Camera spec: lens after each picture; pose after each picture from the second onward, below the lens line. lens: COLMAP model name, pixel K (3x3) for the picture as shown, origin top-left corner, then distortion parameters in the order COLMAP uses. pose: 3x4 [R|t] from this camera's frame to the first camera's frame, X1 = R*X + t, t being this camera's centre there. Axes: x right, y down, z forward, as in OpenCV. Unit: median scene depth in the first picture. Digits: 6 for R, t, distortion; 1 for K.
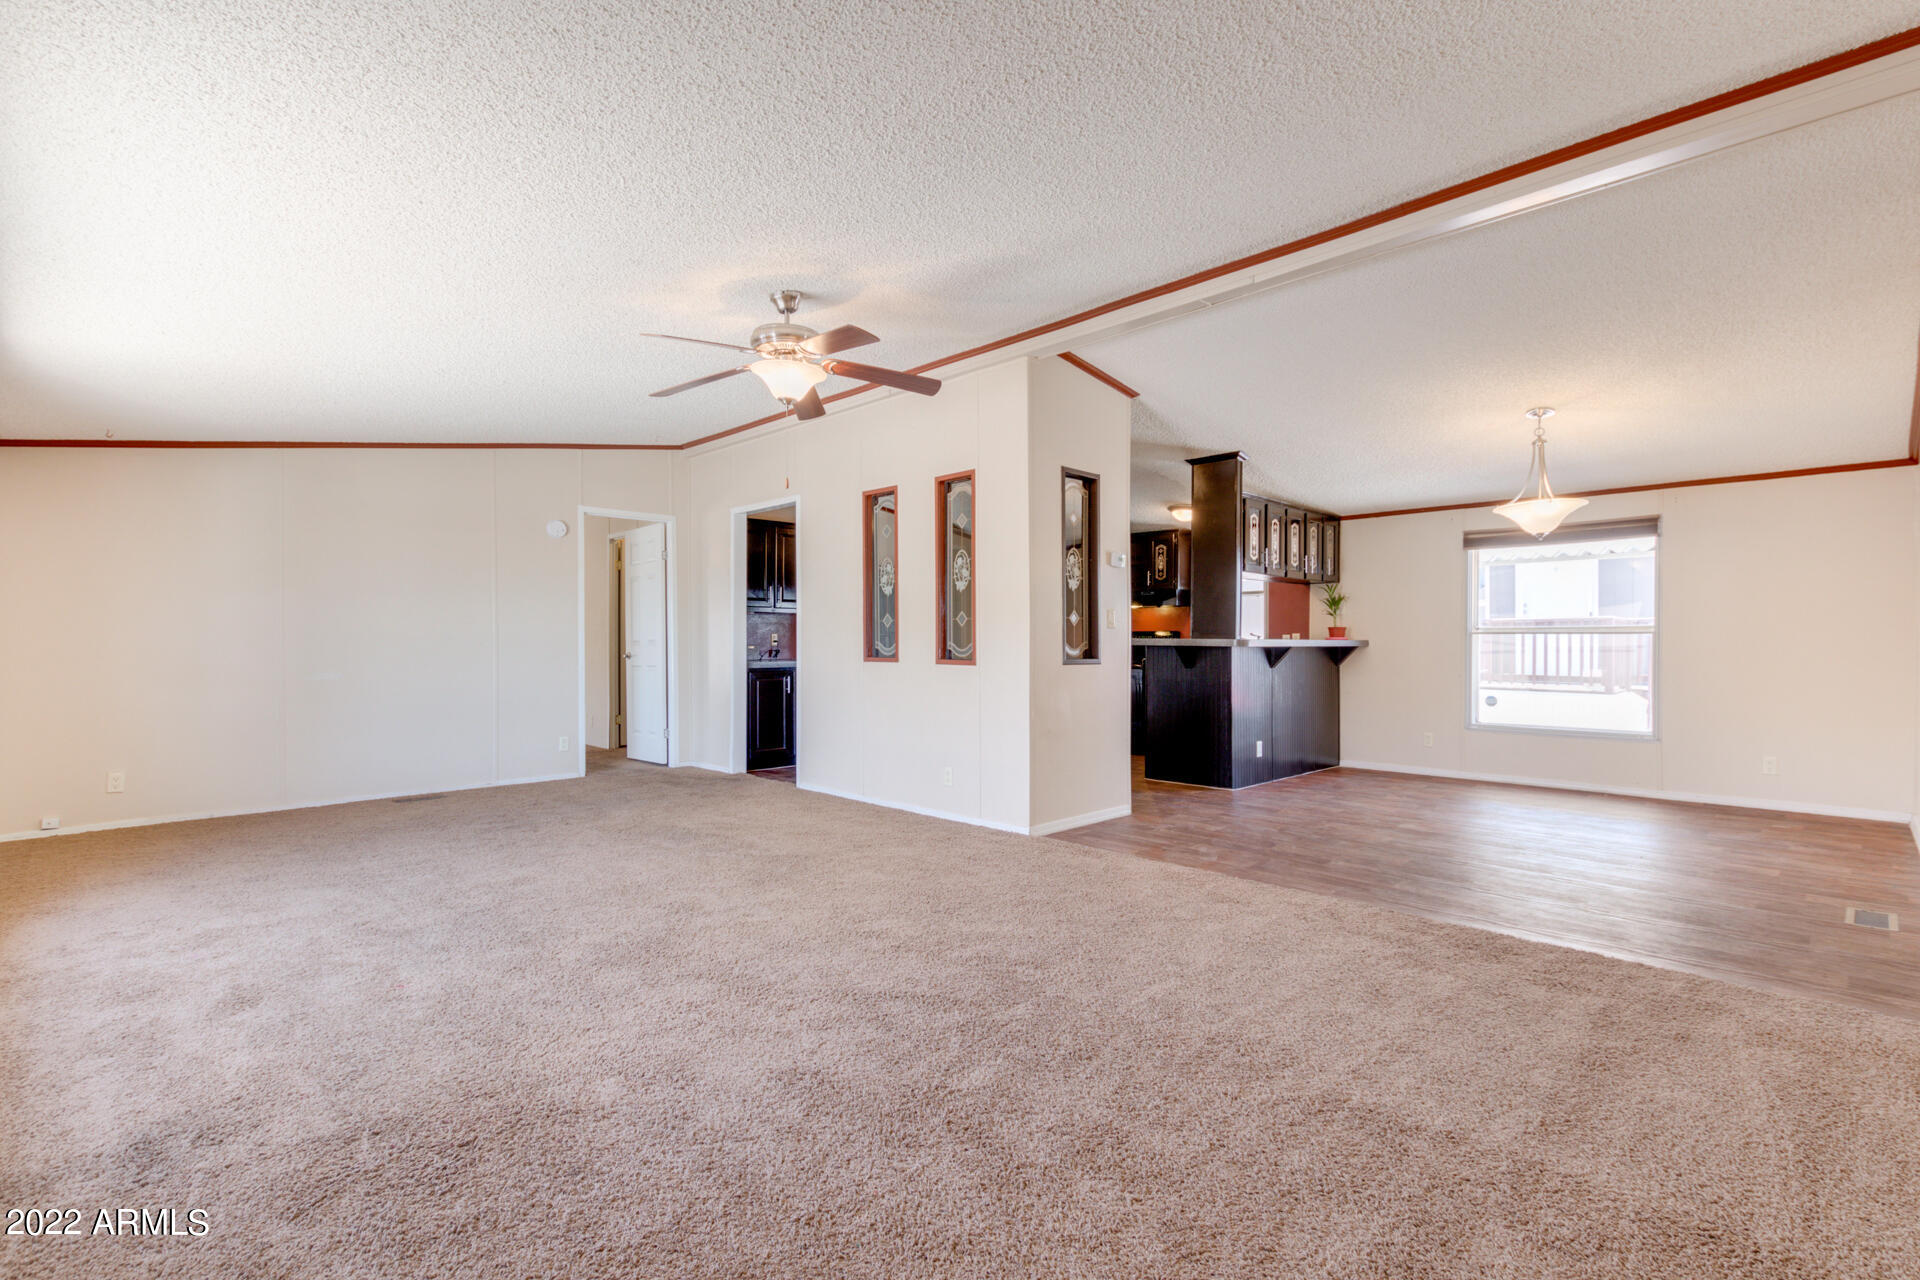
lens RADIAL K [[870.7, 0, 970.0], [0, 870.7, 639.1], [0, 0, 1]] dist [0.005527, -0.001086]
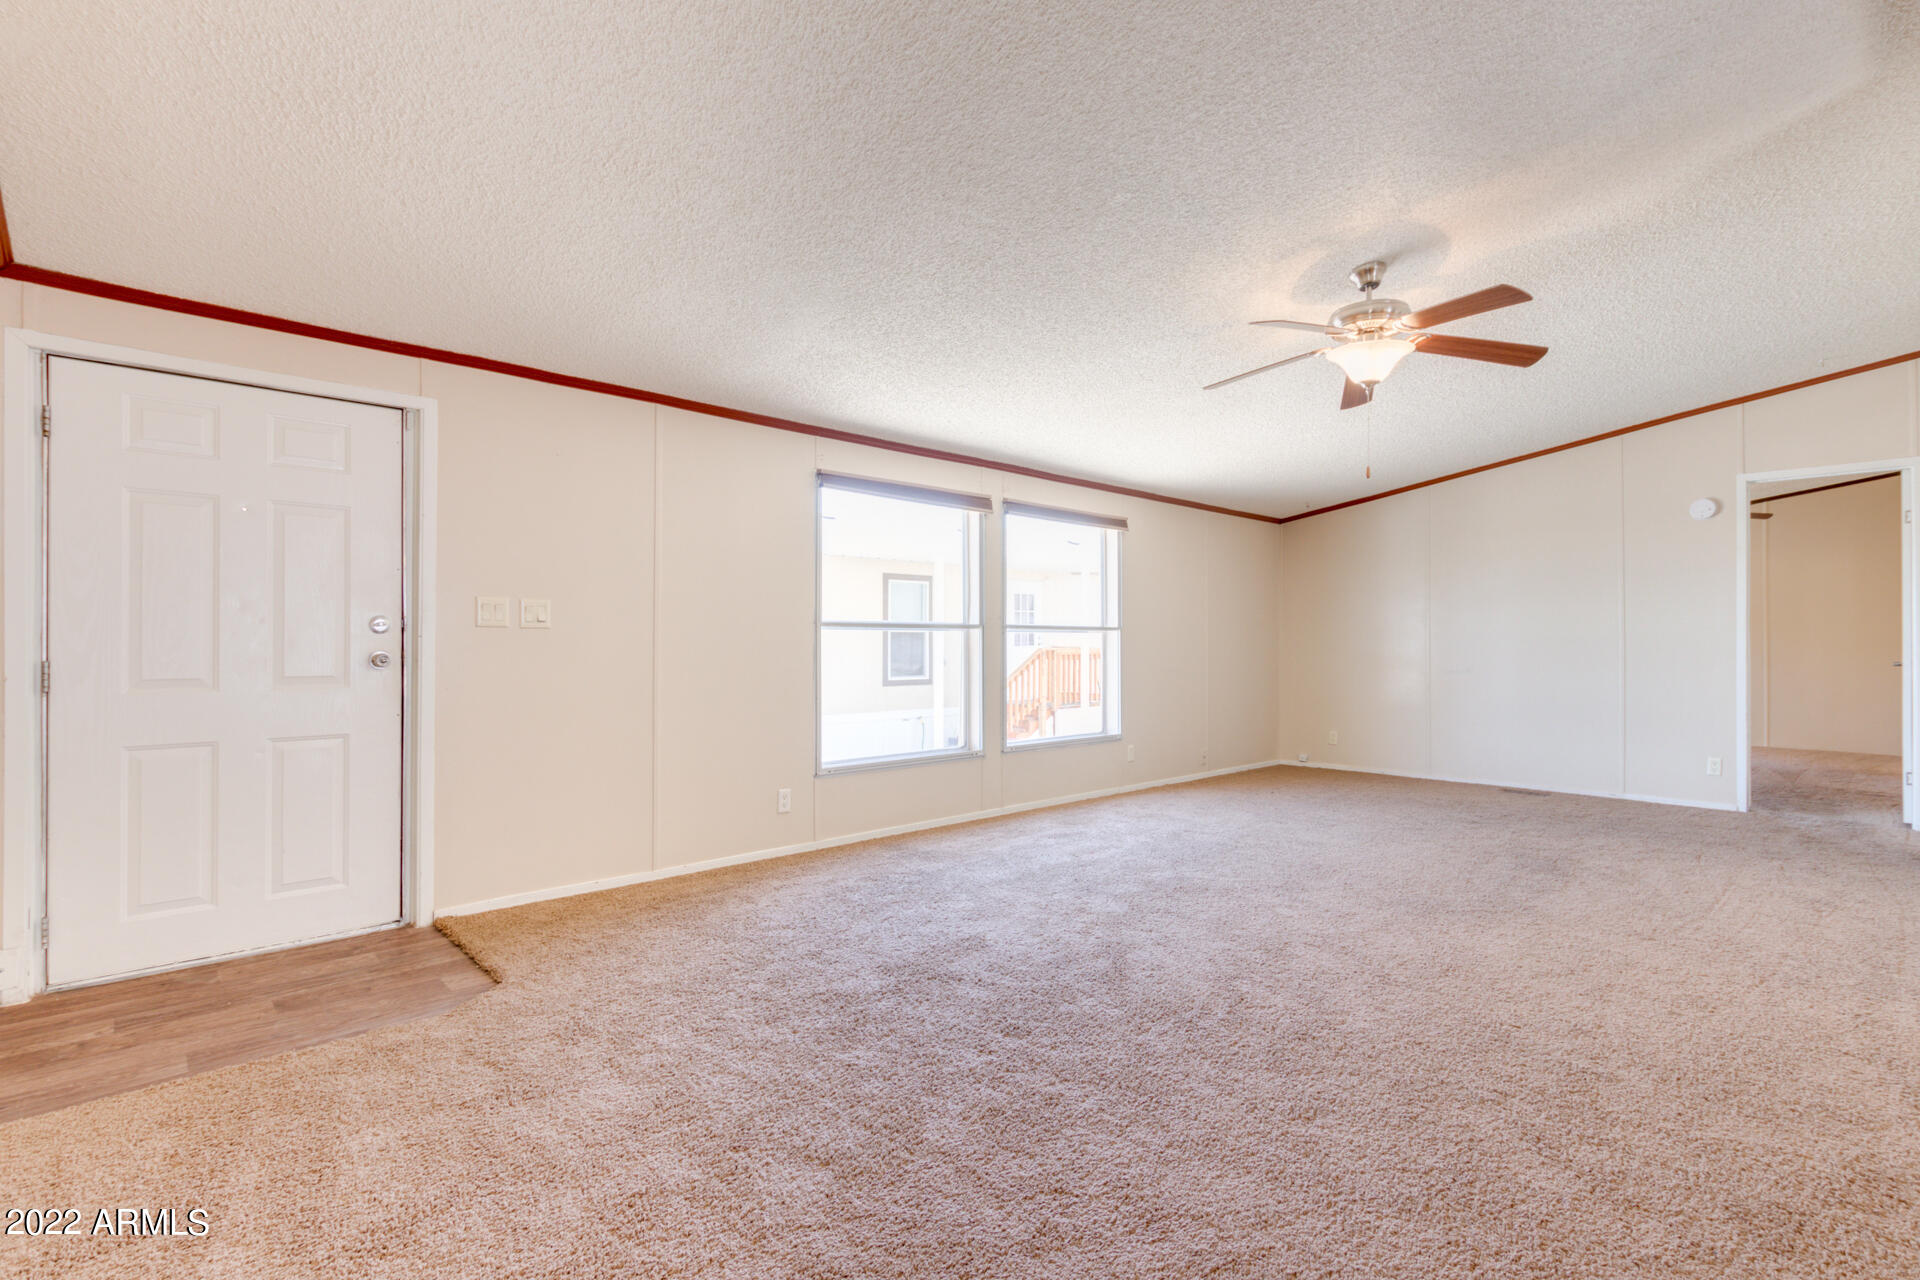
lens RADIAL K [[870.7, 0, 970.0], [0, 870.7, 639.1], [0, 0, 1]] dist [0.005527, -0.001086]
pose [[-0.008828, -0.002813, -0.999957, 0.835629], [-0.000279, 0.999996, -0.002810, 0.003657], [0.999961, 0.000254, -0.008829, 0.675562]]
